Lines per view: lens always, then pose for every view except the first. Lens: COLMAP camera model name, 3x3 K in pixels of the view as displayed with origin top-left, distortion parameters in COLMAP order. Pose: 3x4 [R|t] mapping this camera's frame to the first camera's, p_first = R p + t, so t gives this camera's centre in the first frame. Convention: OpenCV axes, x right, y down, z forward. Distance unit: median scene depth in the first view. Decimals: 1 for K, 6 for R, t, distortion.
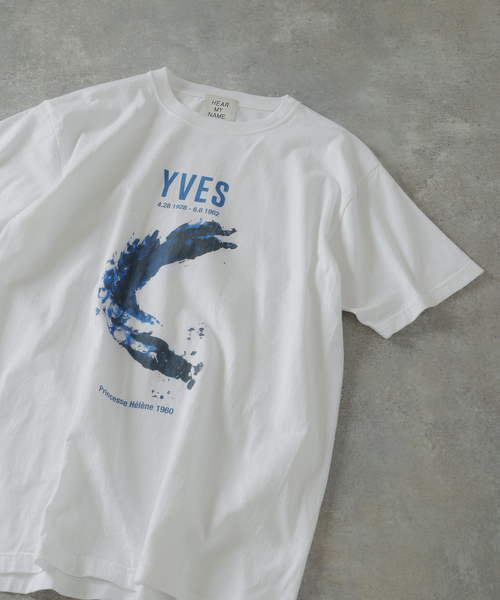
lens RADIAL K [[926.7, 0, 242.6], [0, 926.7, 249.2], [0, 0, 1]] dist [0.062249, 0.000000]
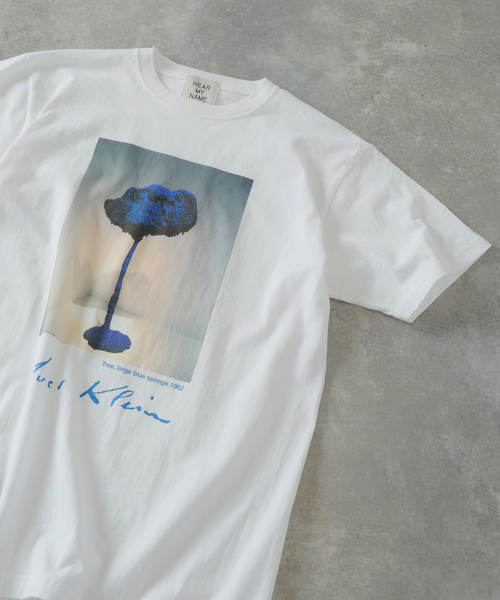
lens RADIAL K [[650.9, 0, 224.5], [0, 650.9, 281.7], [0, 0, 1]] dist [0.017240, 0.000000]
pose [[0.999266, 0.033875, 0.017896, 0.024495], [-0.036303, 0.986493, 0.159729, 0.020013], [-0.012243, -0.160261, 0.986999, 0.242054]]
